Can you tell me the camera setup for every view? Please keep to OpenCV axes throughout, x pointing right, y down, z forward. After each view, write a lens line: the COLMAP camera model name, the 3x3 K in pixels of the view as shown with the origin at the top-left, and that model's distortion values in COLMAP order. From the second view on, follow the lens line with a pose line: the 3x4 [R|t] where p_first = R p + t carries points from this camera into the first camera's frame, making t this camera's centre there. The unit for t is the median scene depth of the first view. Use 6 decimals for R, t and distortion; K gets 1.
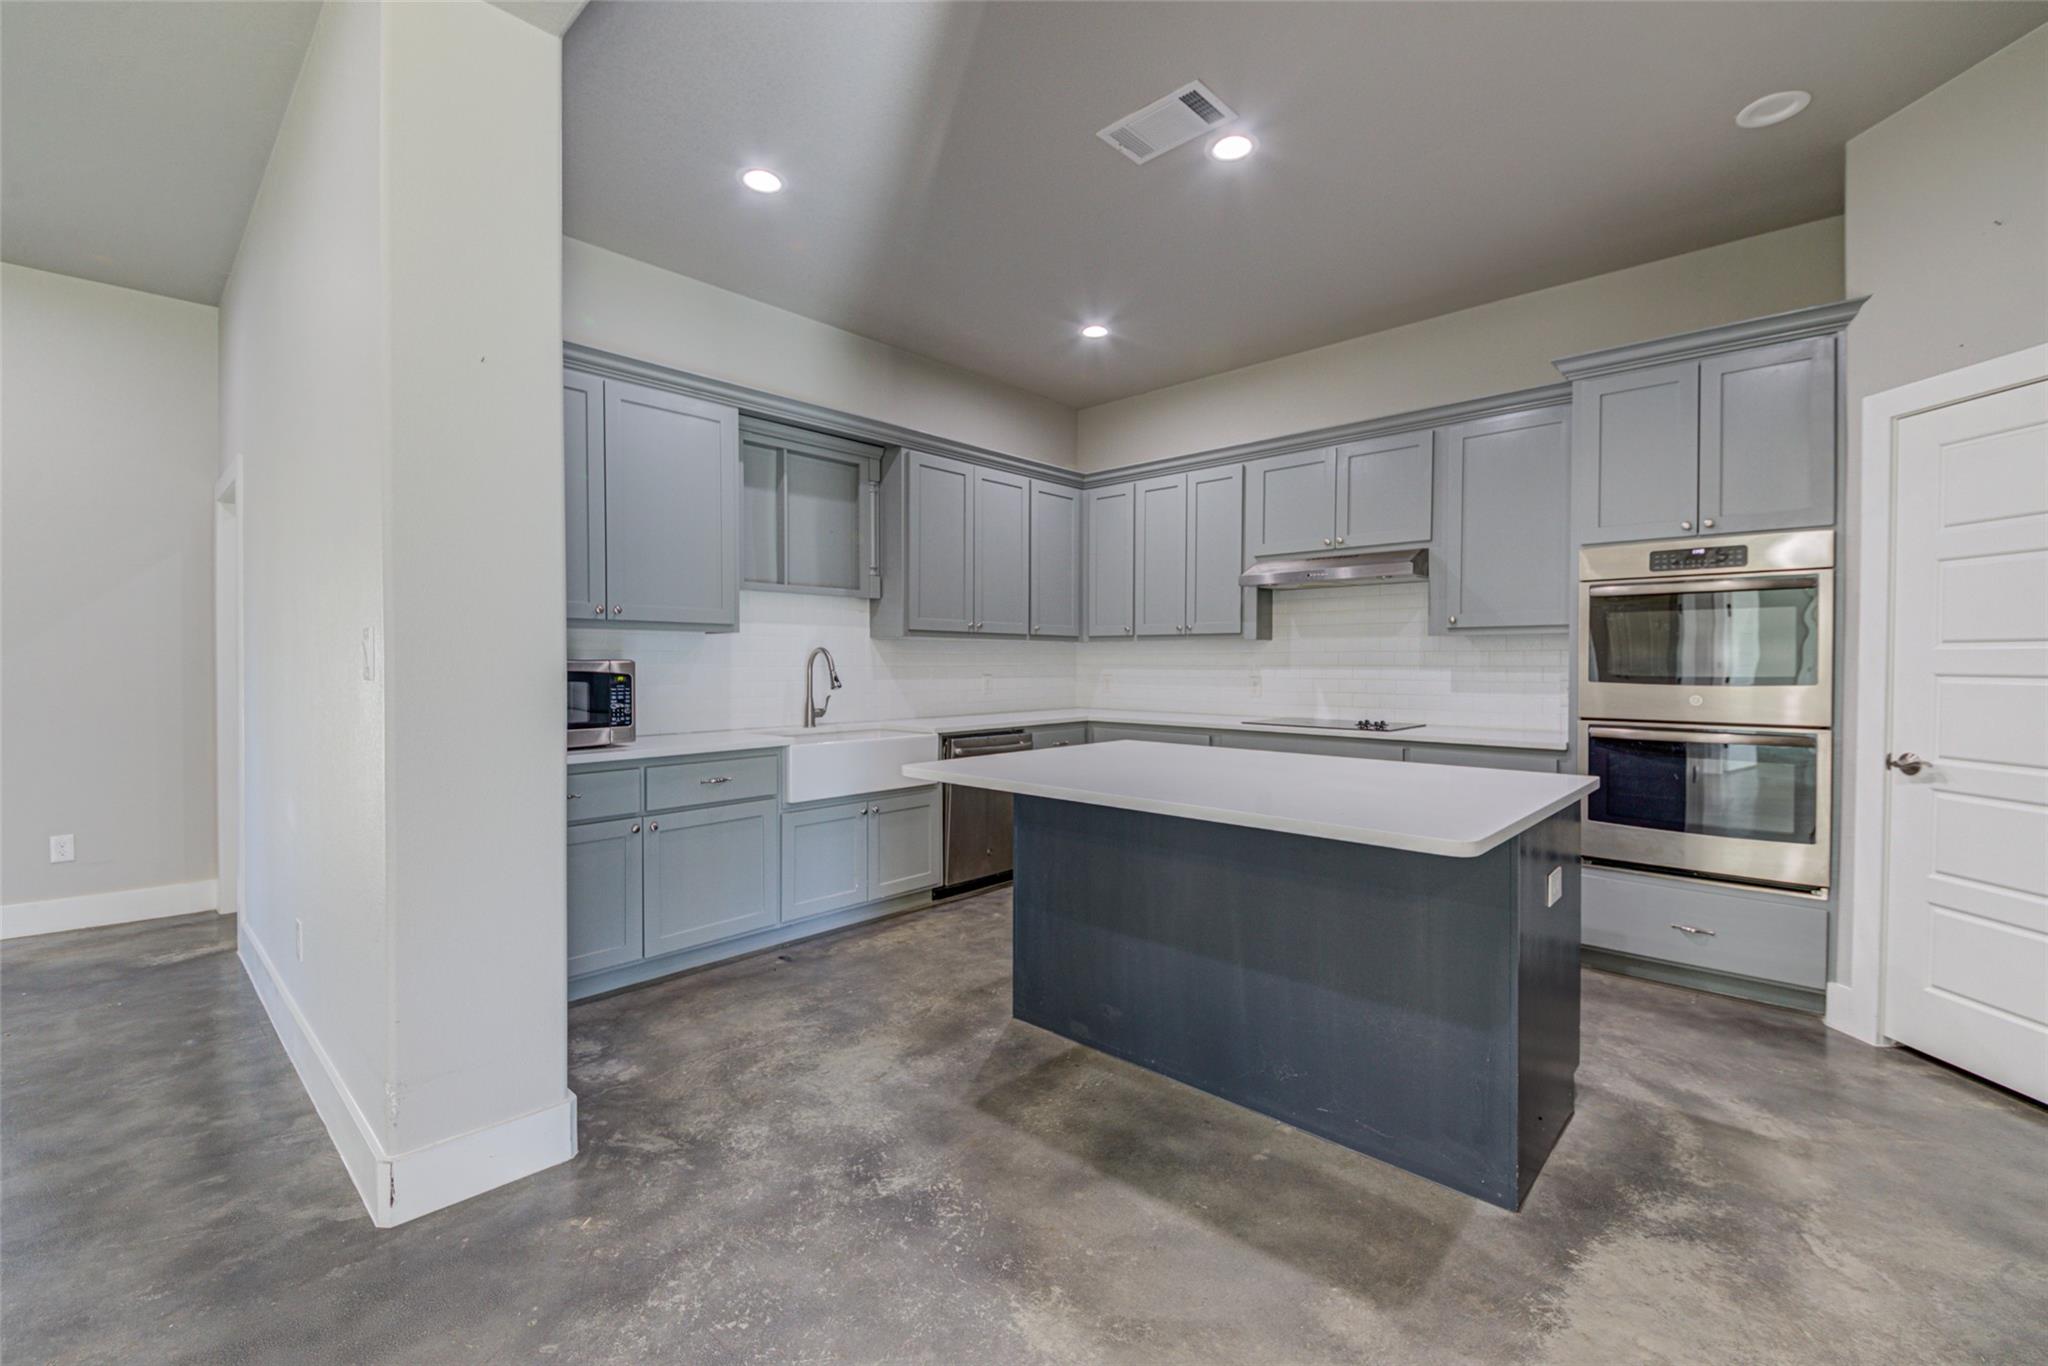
lens RADIAL K [[933.0, 0, 1024.0], [0, 933.0, 683.0], [0, 0, 1]] dist [-0.000341, -0.000115]
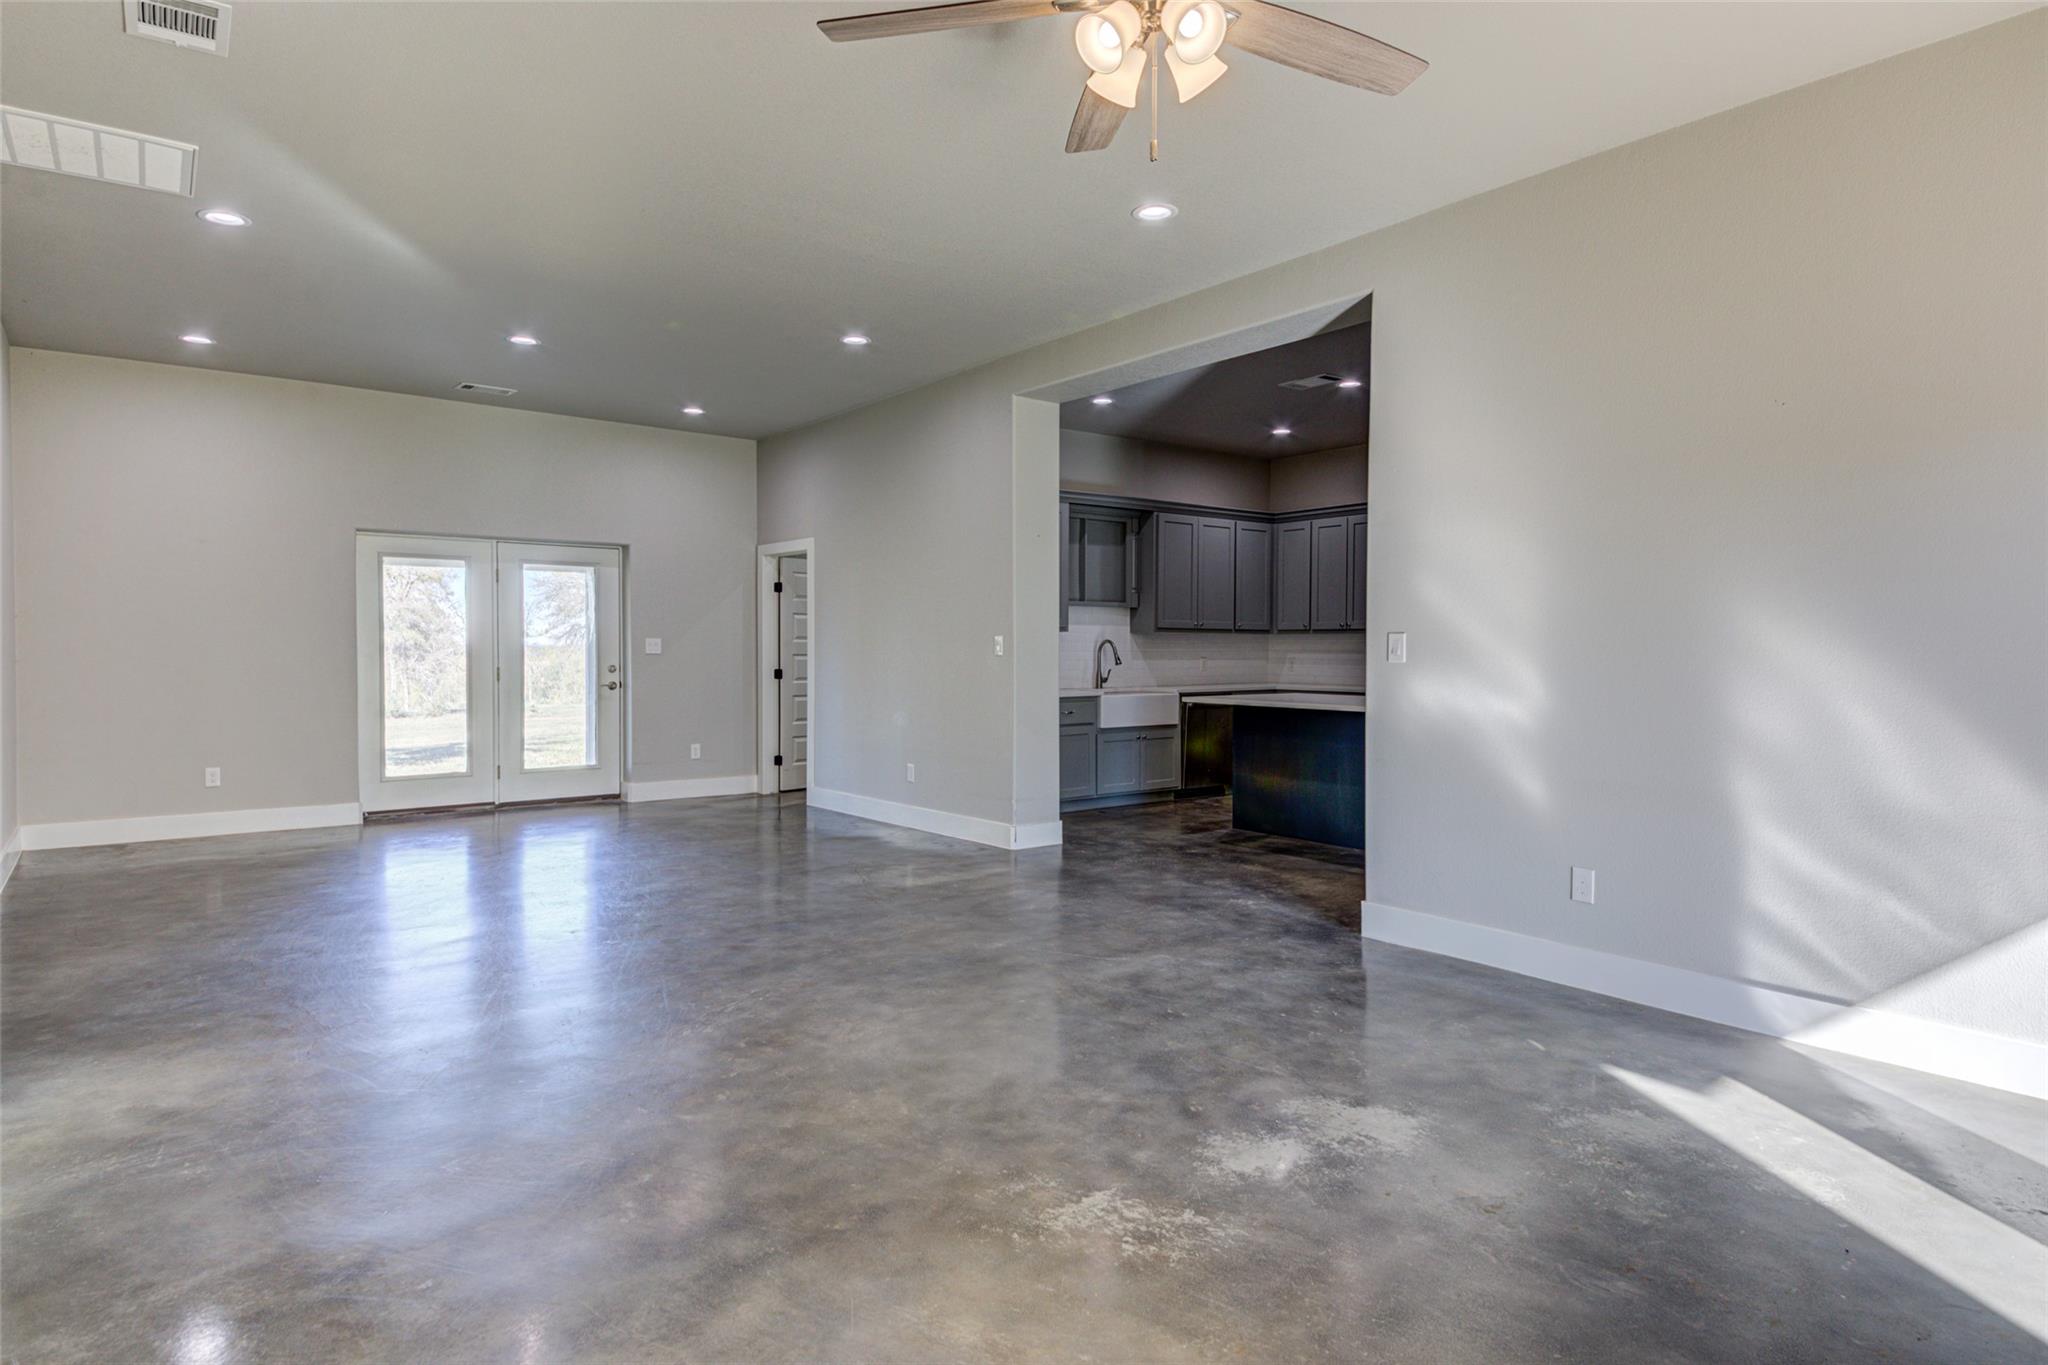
lens RADIAL K [[1169.9, 0, 985.1], [0, 1169.9, 680.7], [0, 0, 1]] dist [0.000488, 0.000009]
pose [[0.983405, 0.003664, -0.181386, -0.052283], [-0.002972, 0.999987, 0.004085, 0.024247], [0.181399, -0.003478, 0.983403, -0.978449]]
